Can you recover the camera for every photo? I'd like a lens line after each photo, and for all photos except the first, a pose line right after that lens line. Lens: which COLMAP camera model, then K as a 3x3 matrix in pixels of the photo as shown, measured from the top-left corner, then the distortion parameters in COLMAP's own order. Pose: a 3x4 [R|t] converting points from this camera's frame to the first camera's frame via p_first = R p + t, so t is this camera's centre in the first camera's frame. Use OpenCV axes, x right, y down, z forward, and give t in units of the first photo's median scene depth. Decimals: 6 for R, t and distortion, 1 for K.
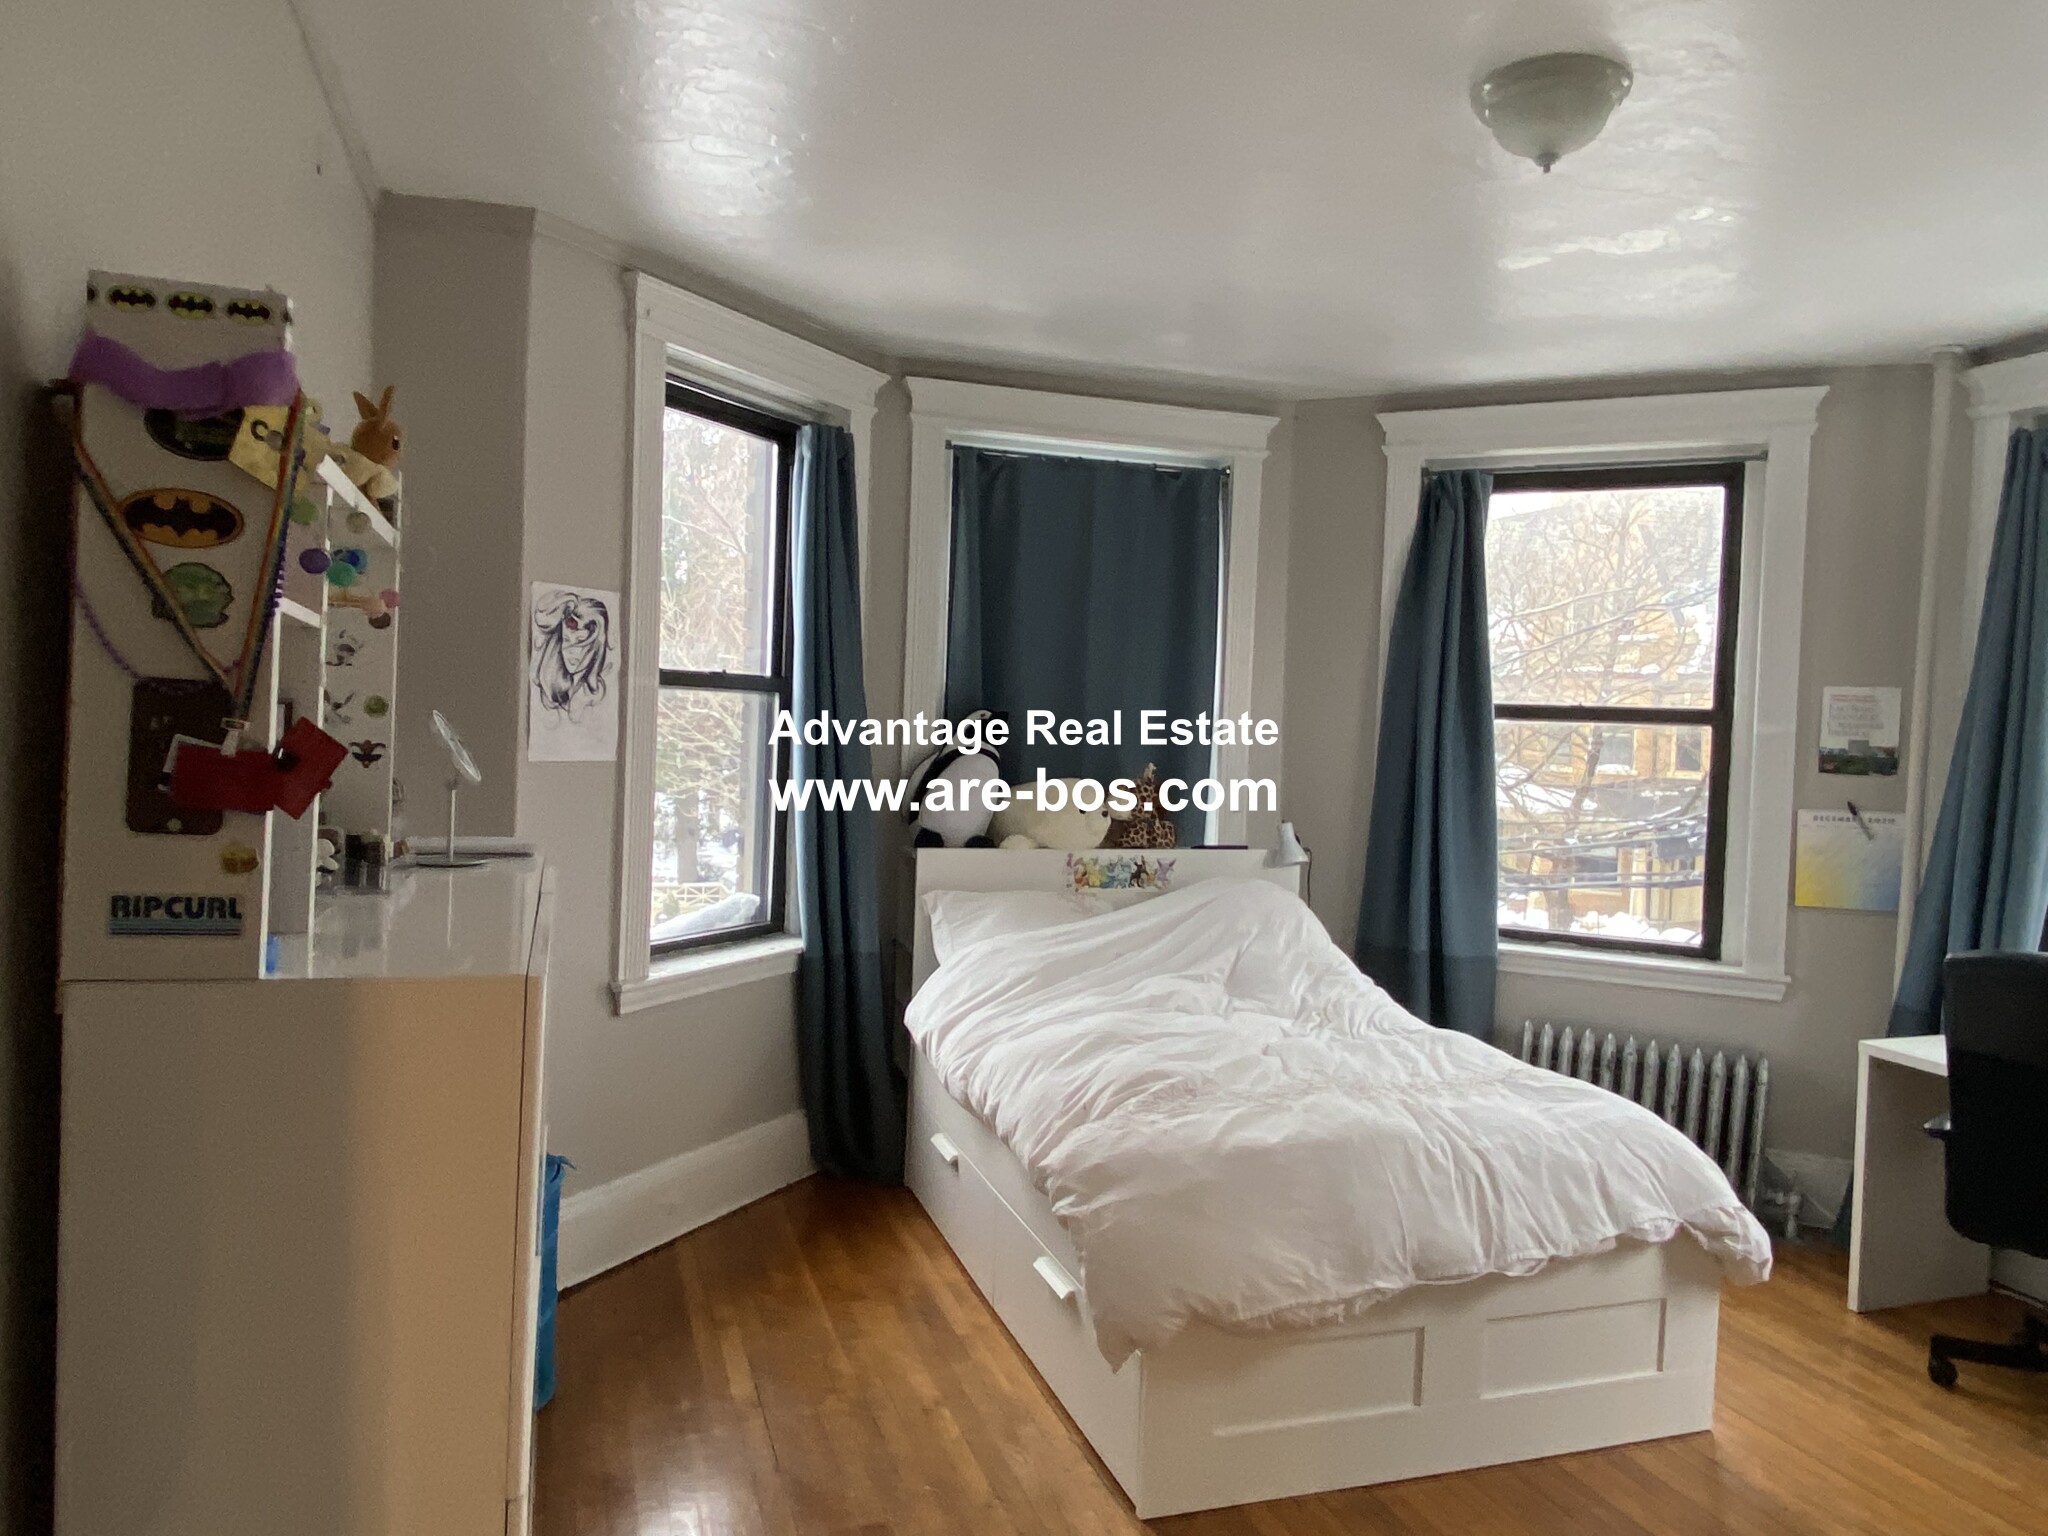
lens RADIAL K [[1417.2, 0, 1034.8], [0, 1417.2, 761.0], [0, 0, 1]] dist [0.102308, -0.136242]
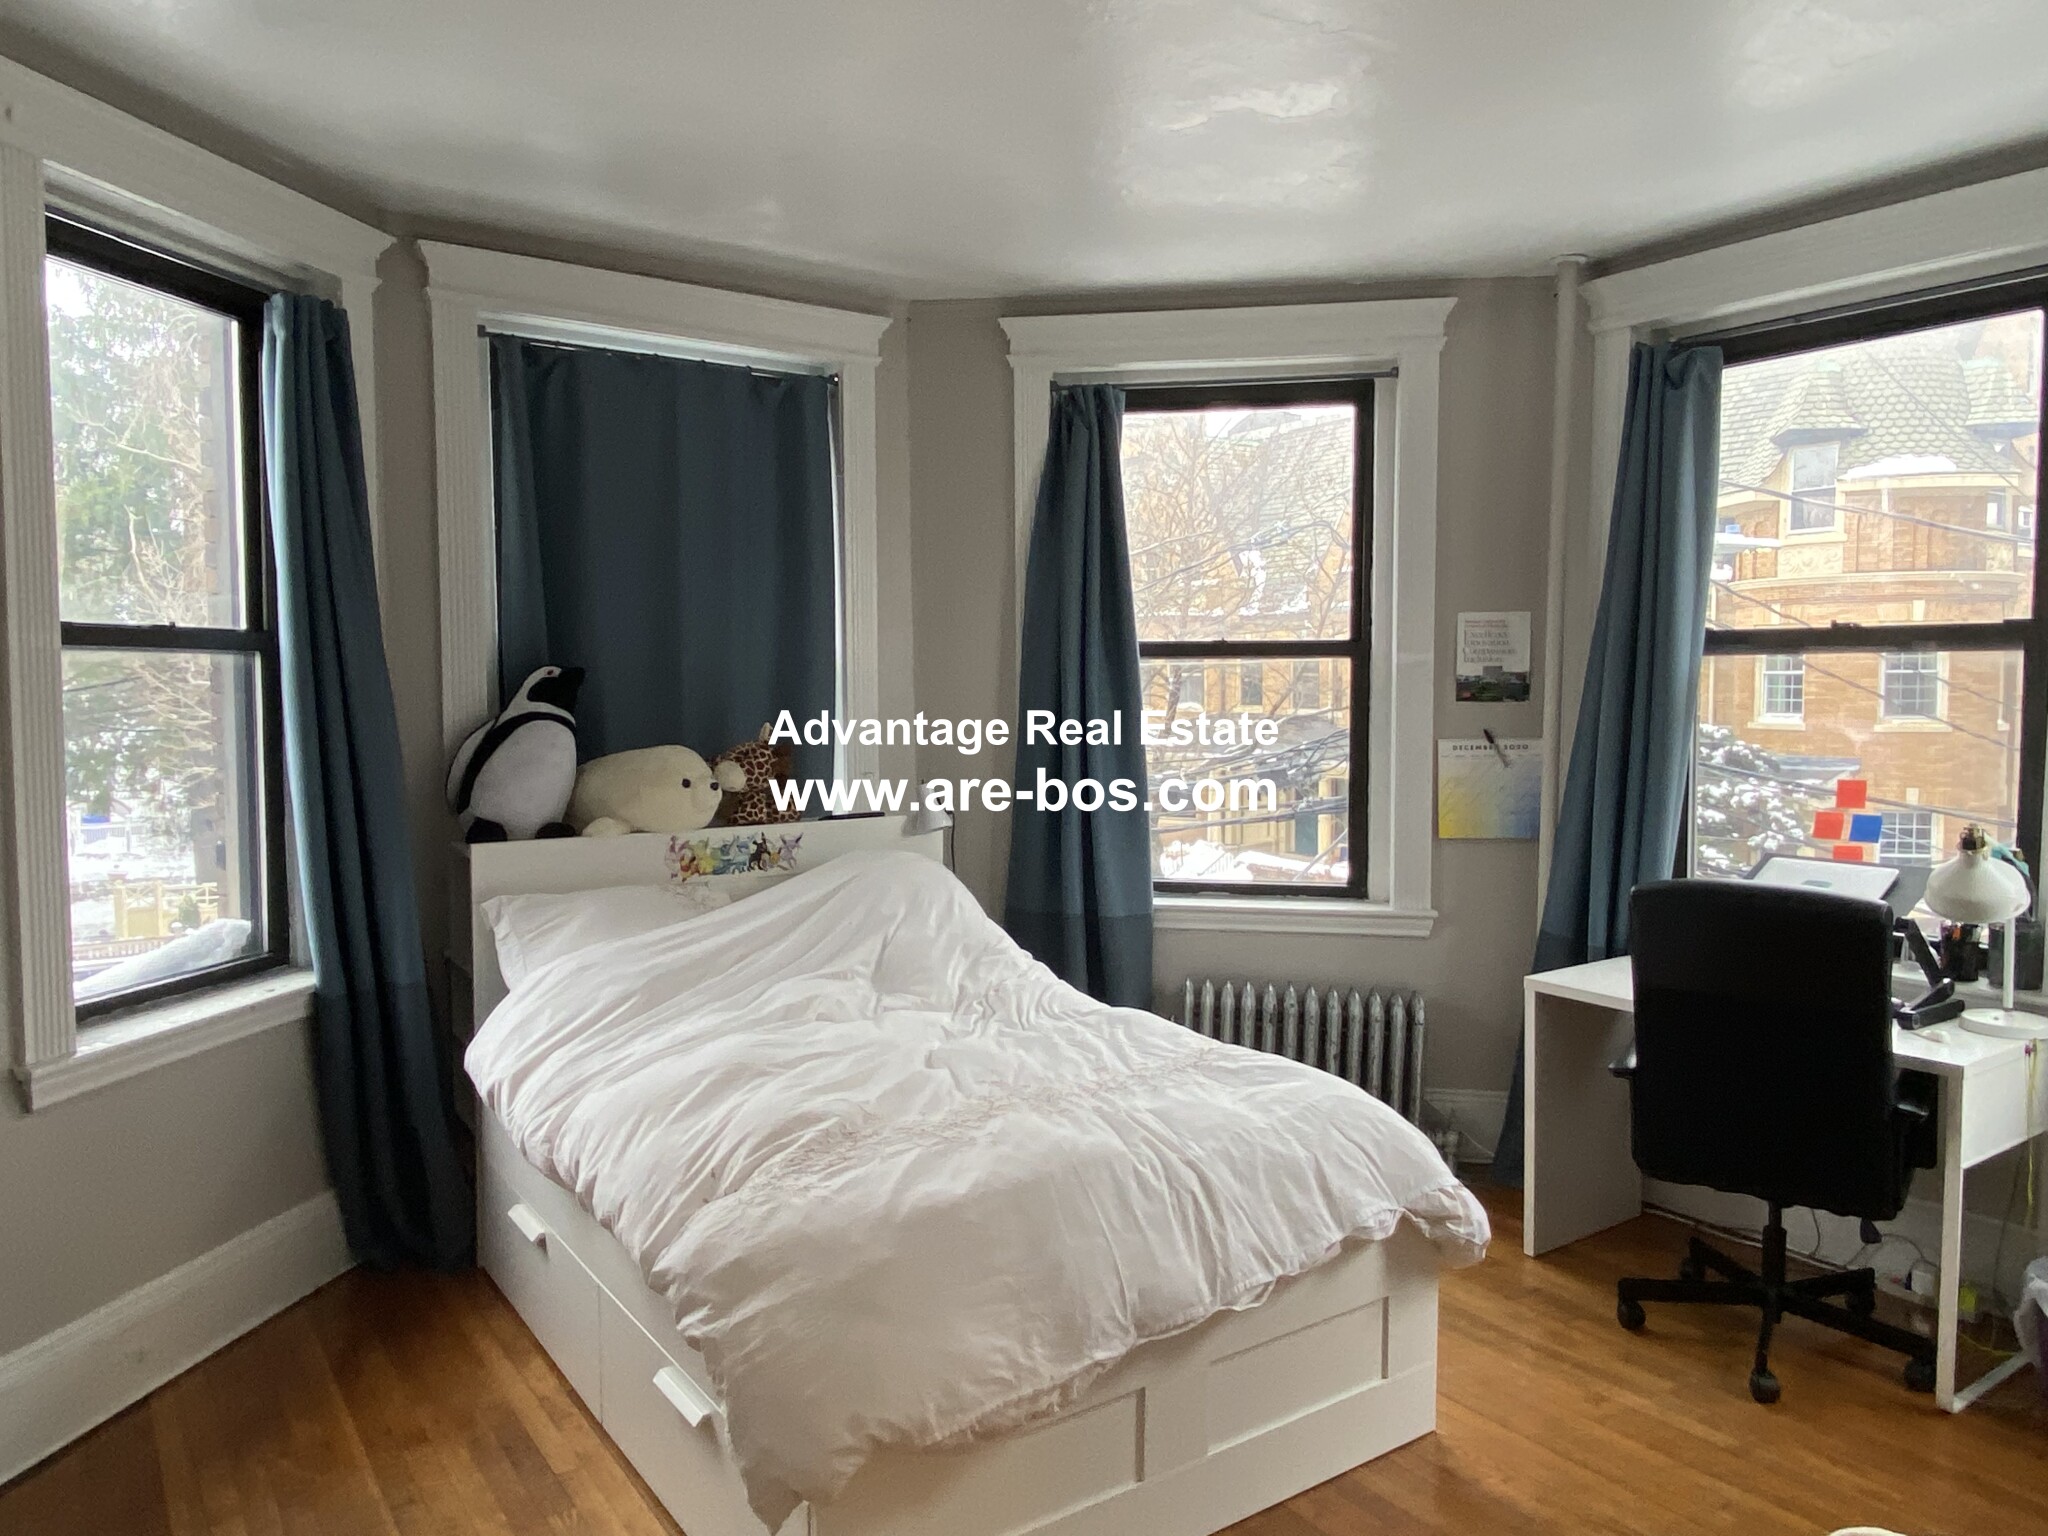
lens RADIAL K [[1417.2, 0, 1034.8], [0, 1417.2, 761.0], [0, 0, 1]] dist [0.102308, -0.136242]
pose [[0.959642, -0.053301, 0.276127, -0.000167], [0.044238, 0.998261, 0.038952, -0.002060], [-0.277723, -0.025165, 0.960331, 0.176761]]
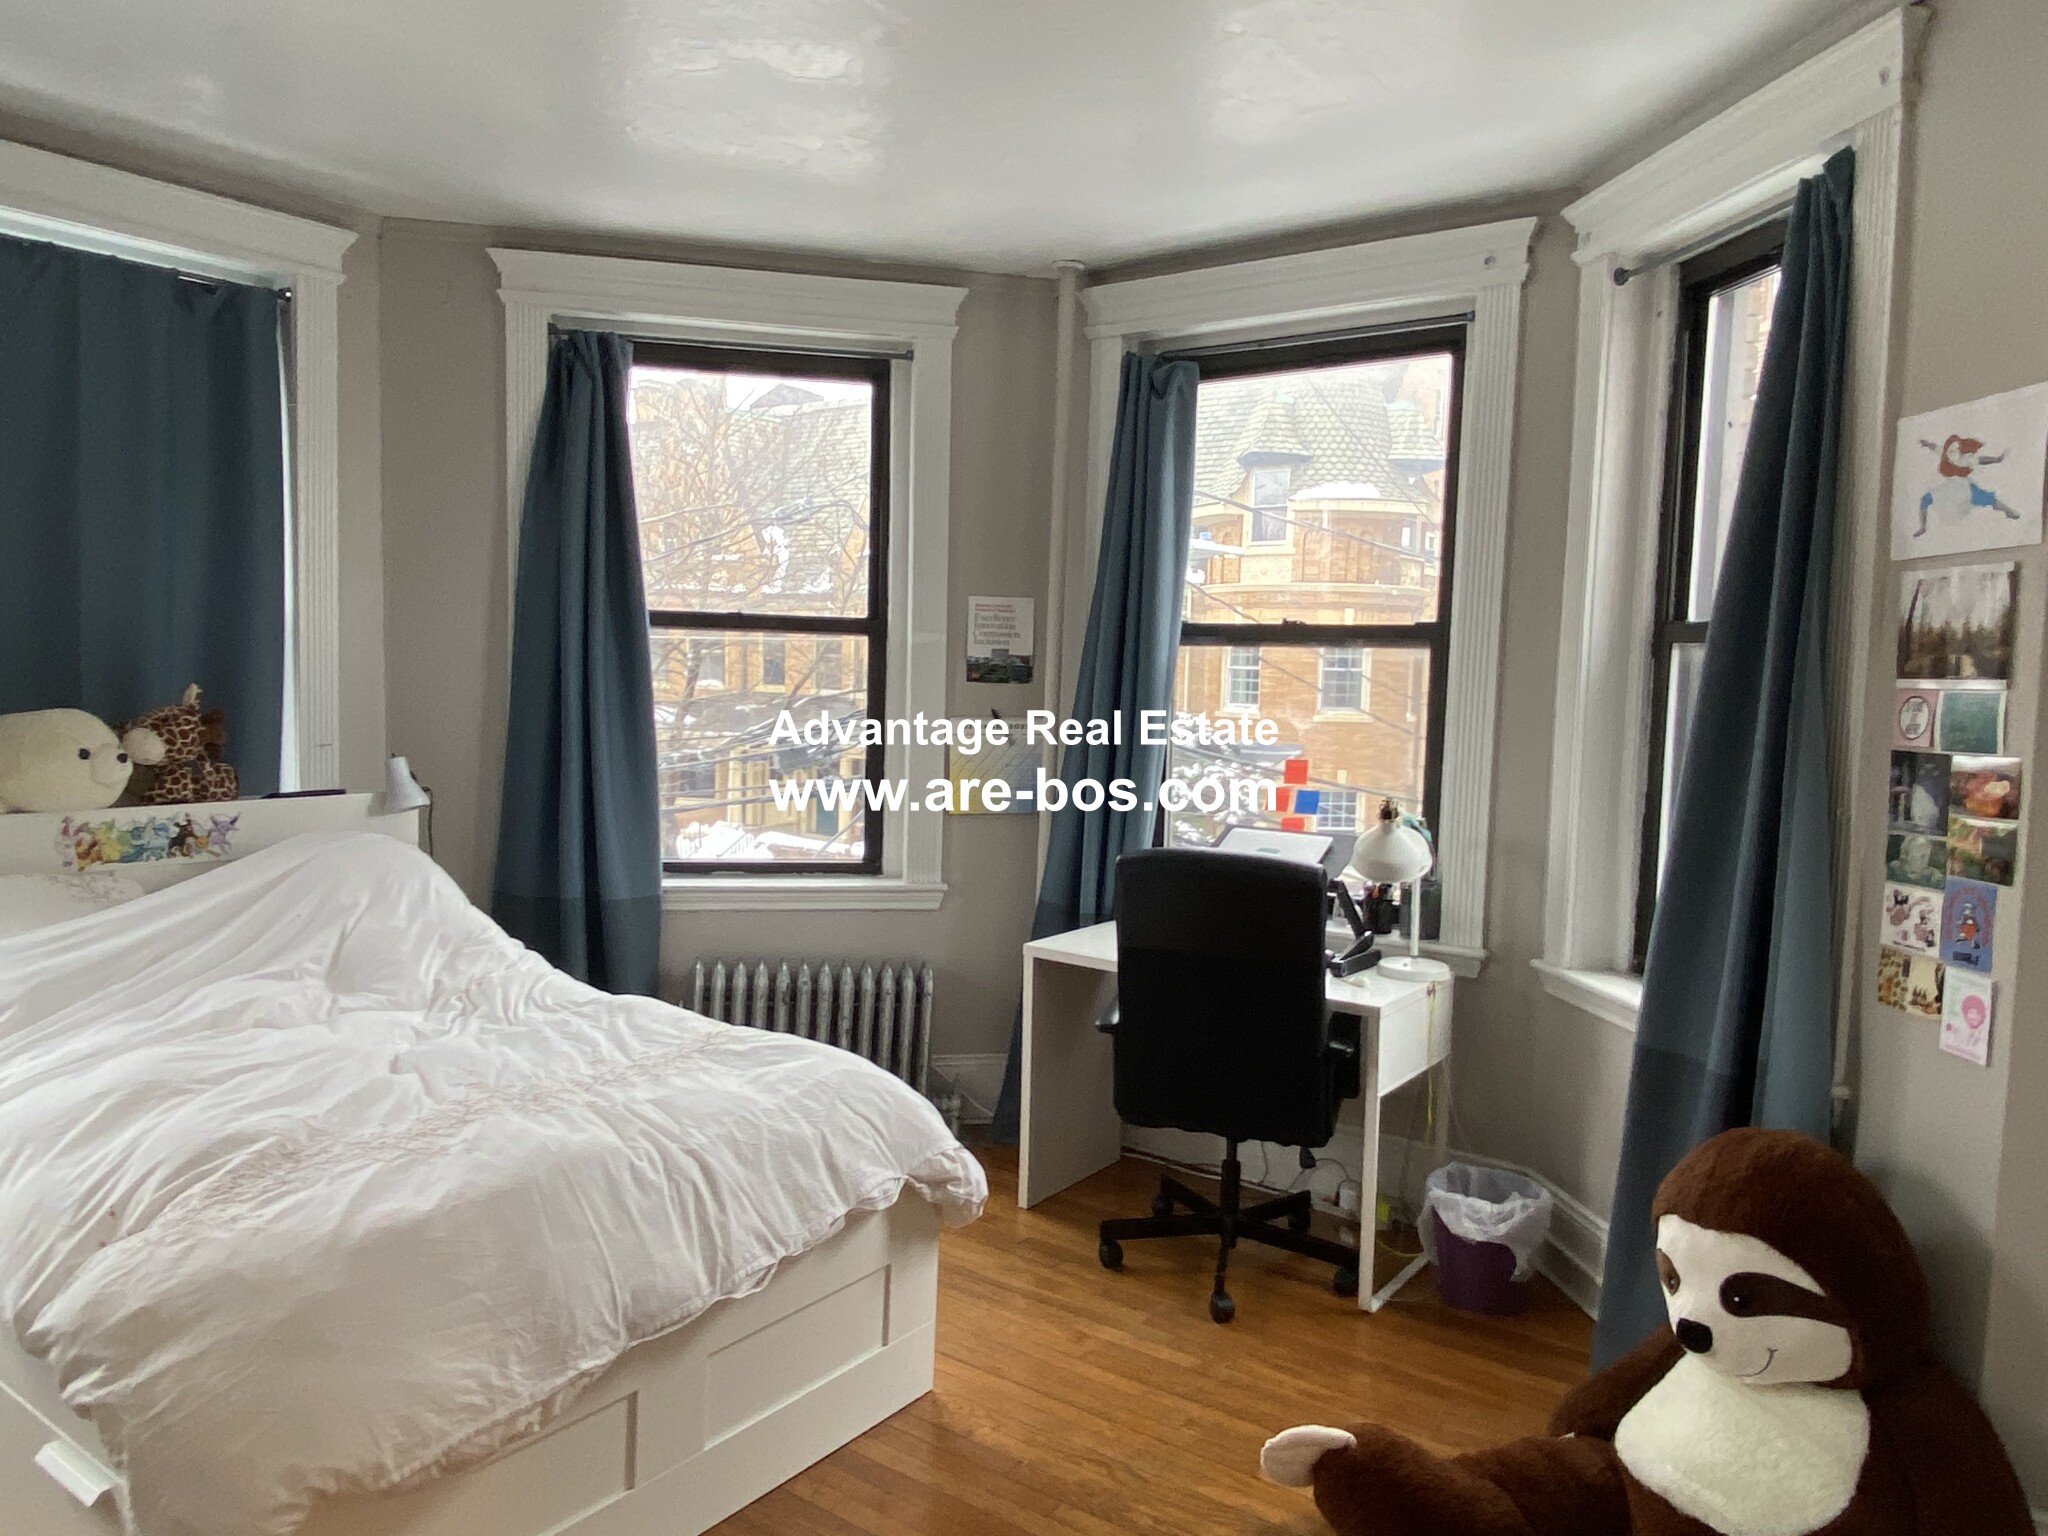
lens RADIAL K [[1417.2, 0, 1034.8], [0, 1417.2, 761.0], [0, 0, 1]] dist [0.102308, -0.136242]
pose [[0.817149, -0.051199, 0.574148, 0.009694], [0.018069, 0.997833, 0.063264, 0.002010], [-0.576143, -0.041322, 0.816304, 0.187088]]
